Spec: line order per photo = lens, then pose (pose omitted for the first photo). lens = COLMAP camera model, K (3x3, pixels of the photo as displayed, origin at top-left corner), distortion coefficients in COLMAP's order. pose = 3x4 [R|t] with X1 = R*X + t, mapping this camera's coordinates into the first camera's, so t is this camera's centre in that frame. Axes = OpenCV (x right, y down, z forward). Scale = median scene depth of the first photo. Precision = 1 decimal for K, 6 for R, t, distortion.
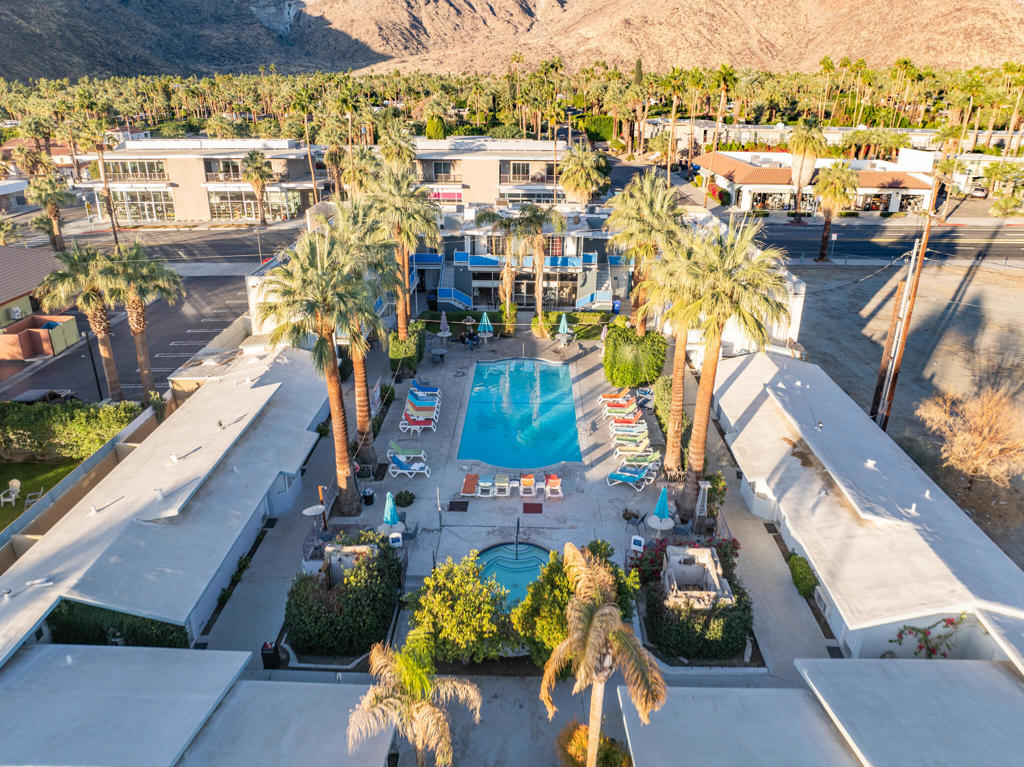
lens RADIAL K [[751.0, 0, 512.0], [0, 751.0, 383.5], [0, 0, 1]] dist [-0.052332, 0.024712]
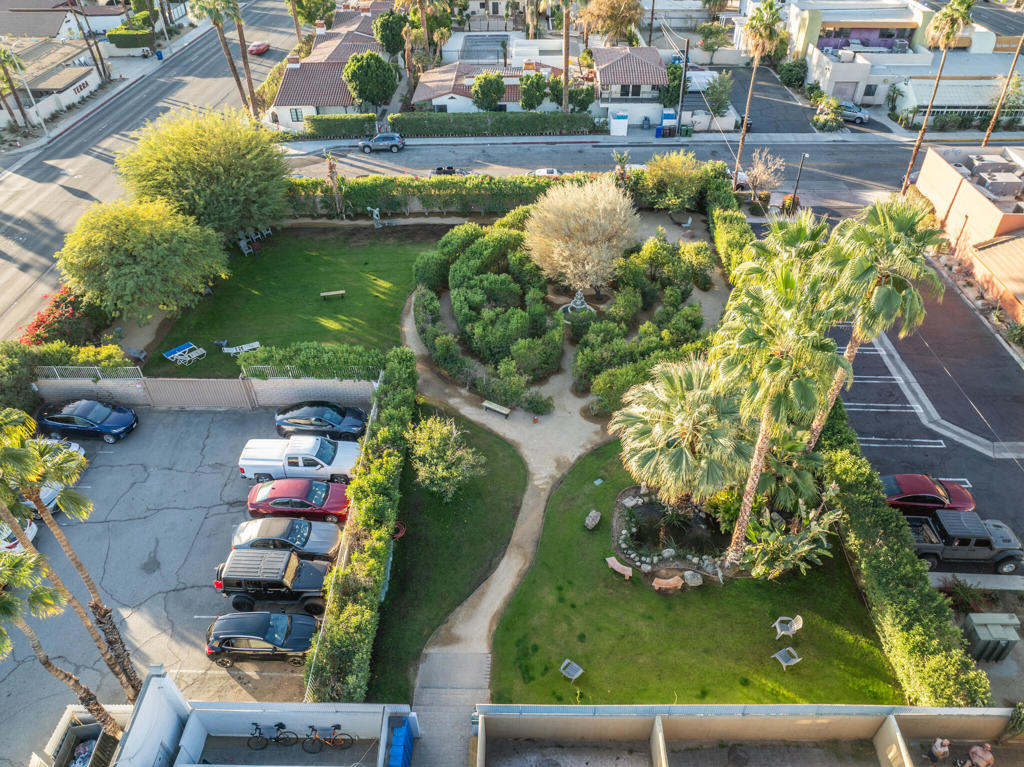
lens RADIAL K [[726.0, 0, 512.0], [0, 726.0, 383.5], [0, 0, 1]] dist [-0.053439, 0.029677]
pose [[0.006923, 0.632661, -0.774398, -0.212010], [-0.369296, 0.721289, 0.585971, -0.397484], [0.929286, 0.281925, 0.238633, 0.412308]]
